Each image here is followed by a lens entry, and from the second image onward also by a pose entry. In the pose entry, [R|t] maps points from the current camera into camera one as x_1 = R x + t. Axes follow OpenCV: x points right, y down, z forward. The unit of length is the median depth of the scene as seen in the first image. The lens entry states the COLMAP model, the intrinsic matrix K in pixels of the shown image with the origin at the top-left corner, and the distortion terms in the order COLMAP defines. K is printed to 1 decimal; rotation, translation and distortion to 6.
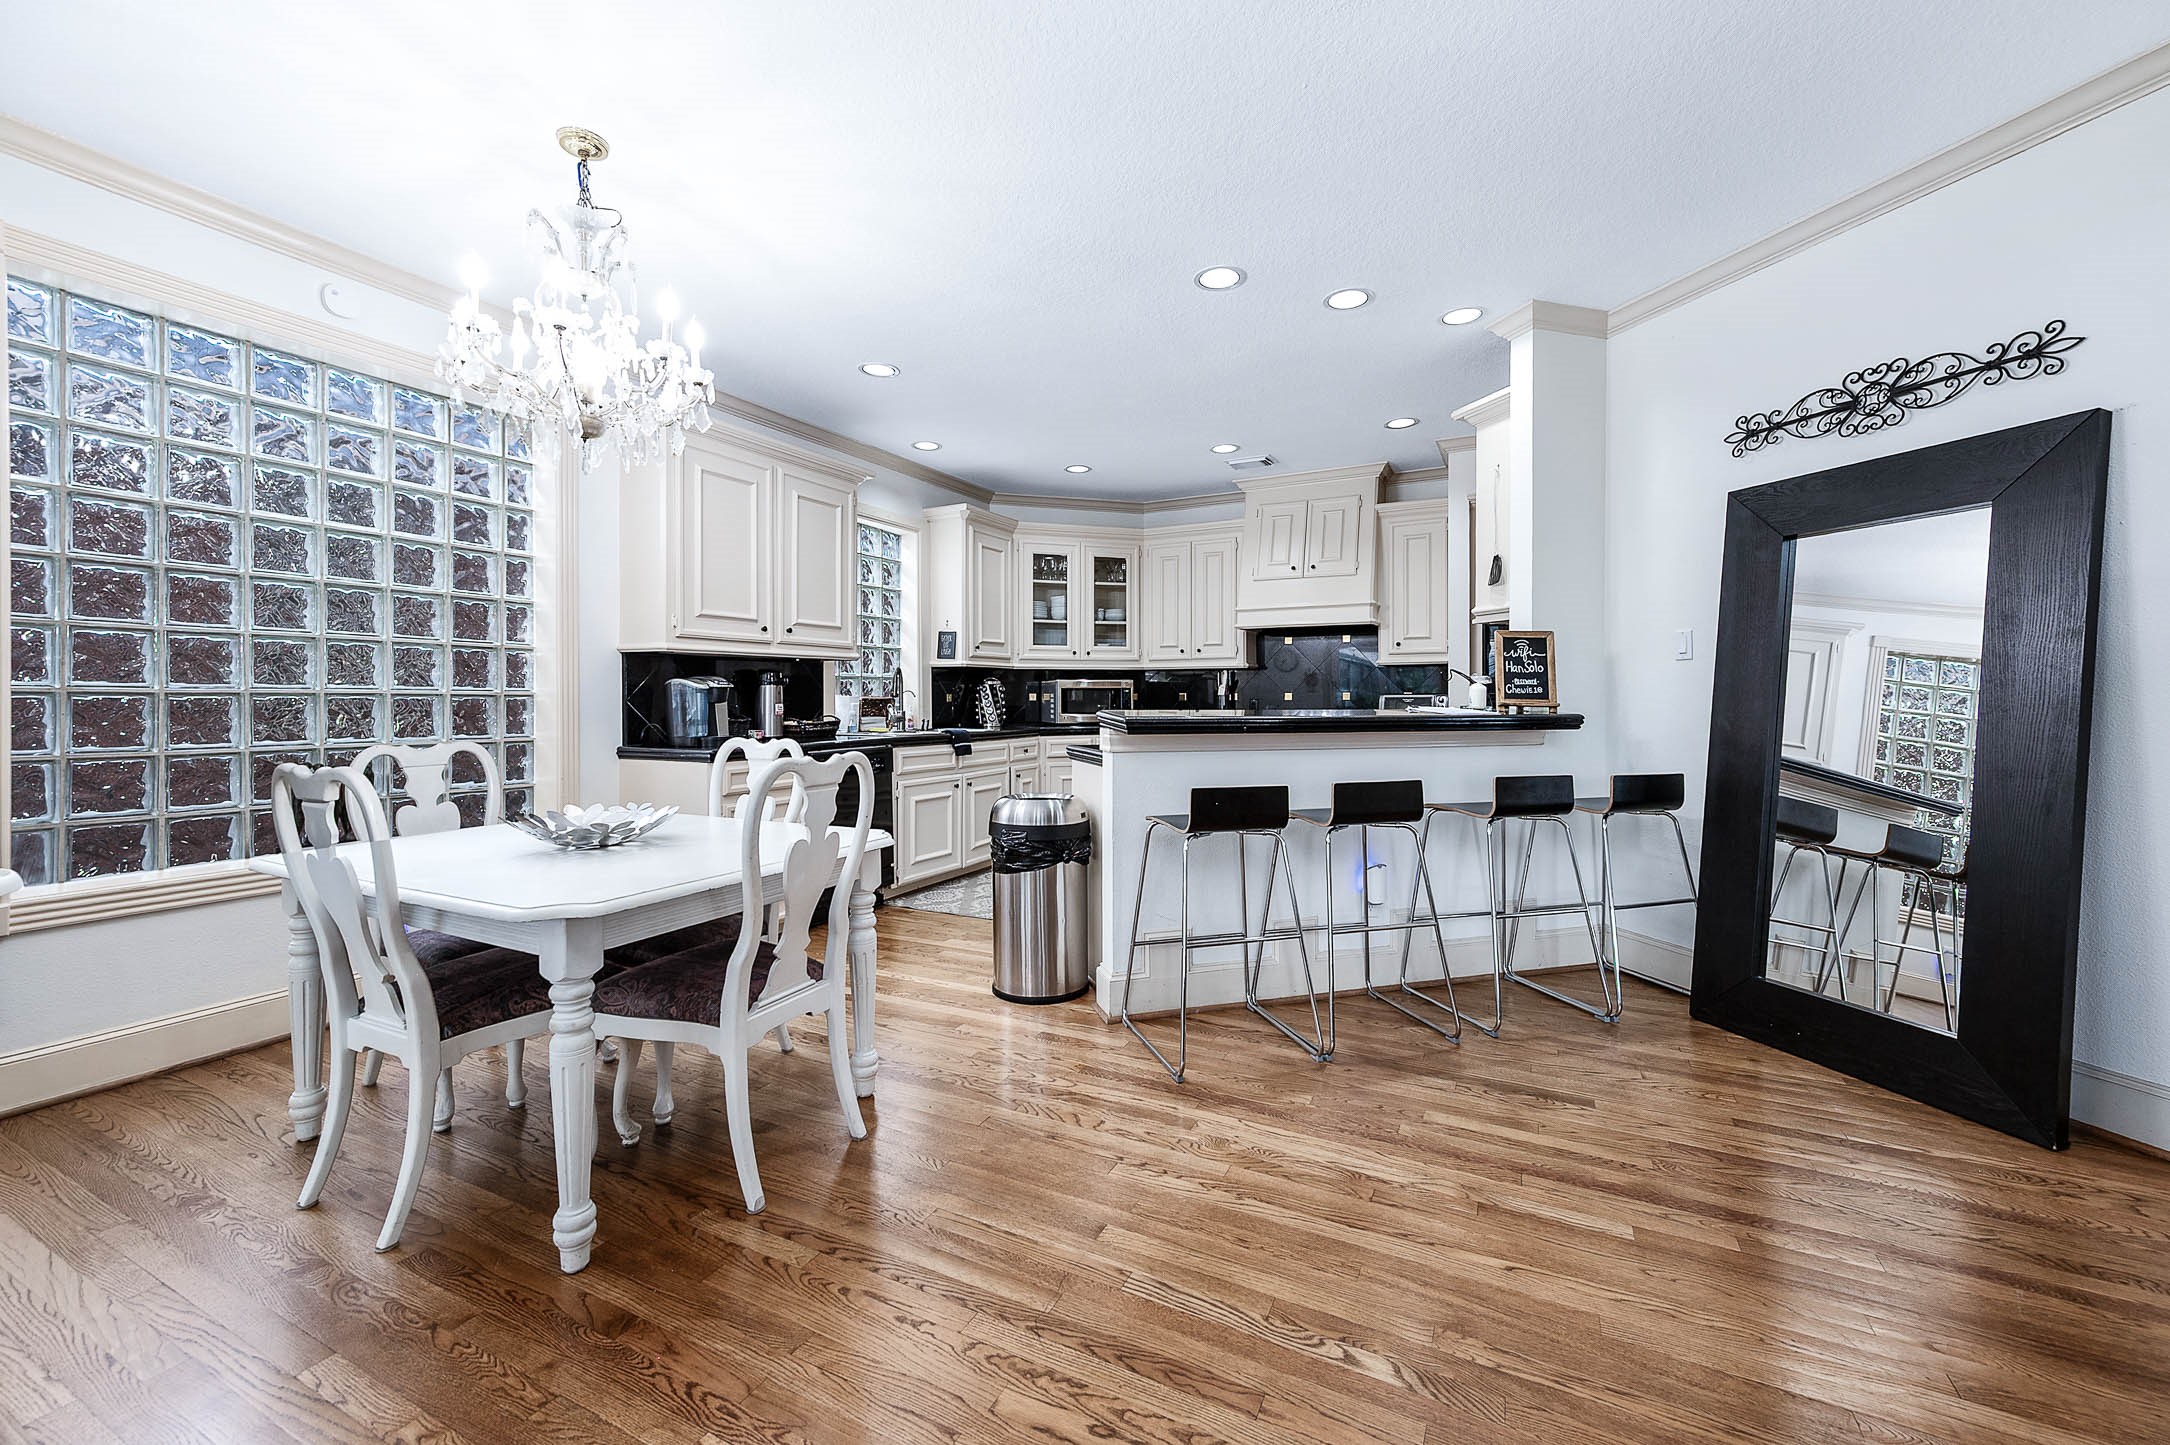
lens RADIAL K [[861.3, 0, 1089.9], [0, 861.3, 700.6], [0, 0, 1]] dist [0.013821, -0.000104]
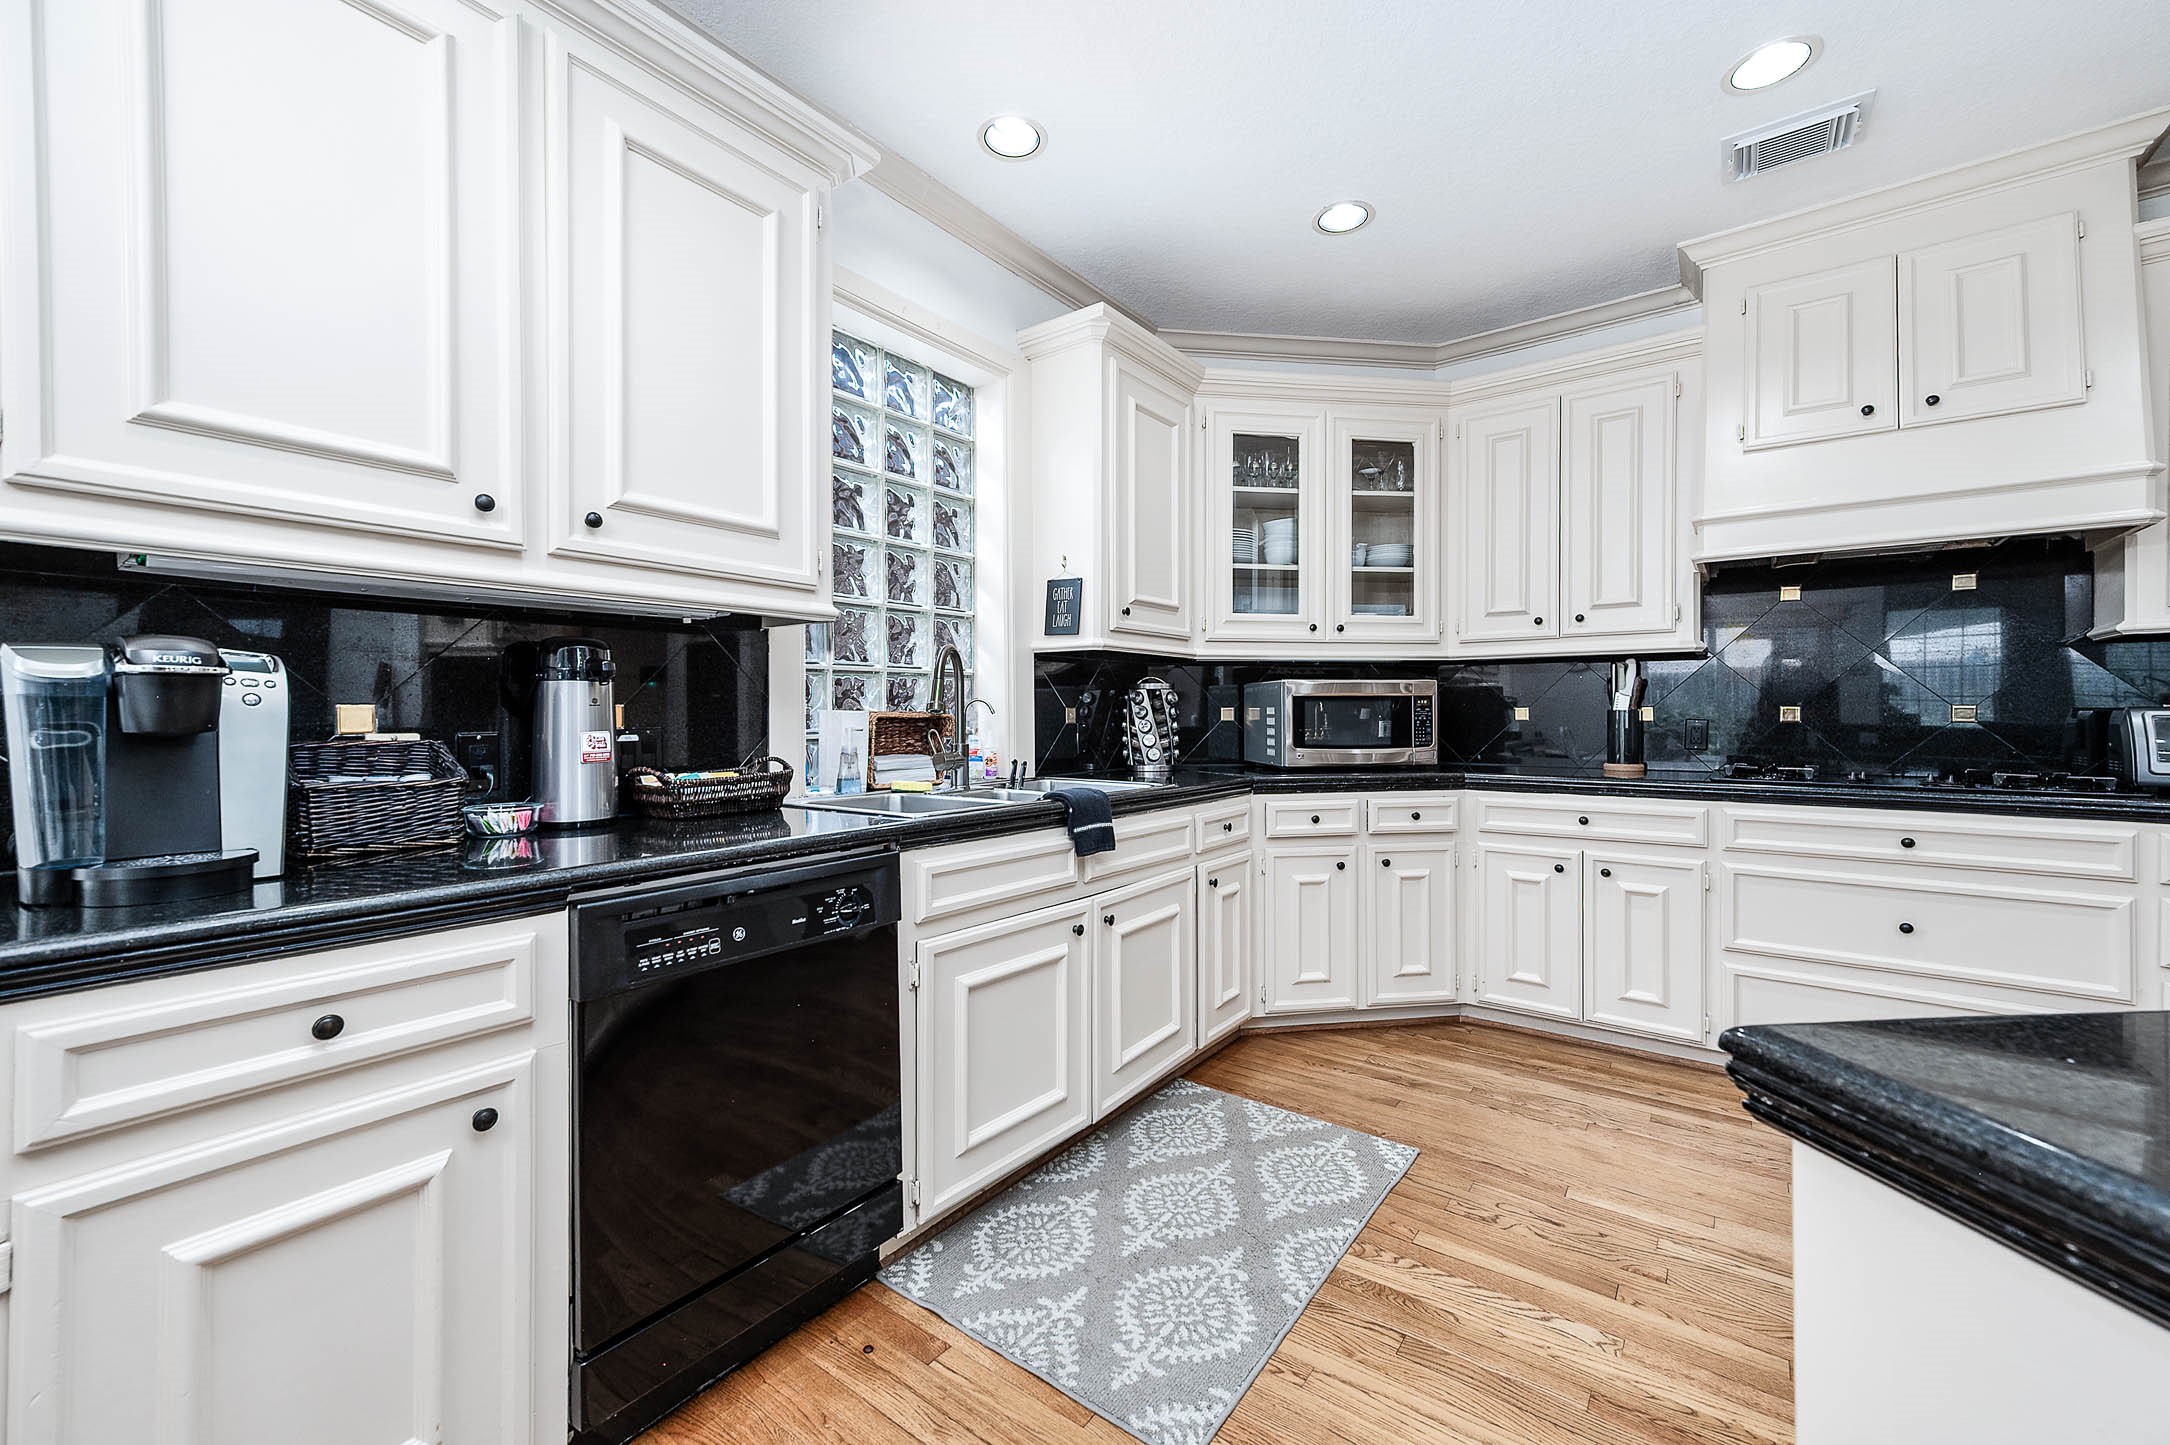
lens RADIAL K [[861.3, 0, 1077.6], [0, 861.3, 718.7], [0, 0, 1]] dist [0.013821, -0.000104]
pose [[0.984076, 0.002621, -0.177729, -0.069474], [-0.002376, 0.999996, 0.001592, -0.002048], [0.177732, -0.001145, 0.984078, 0.504887]]
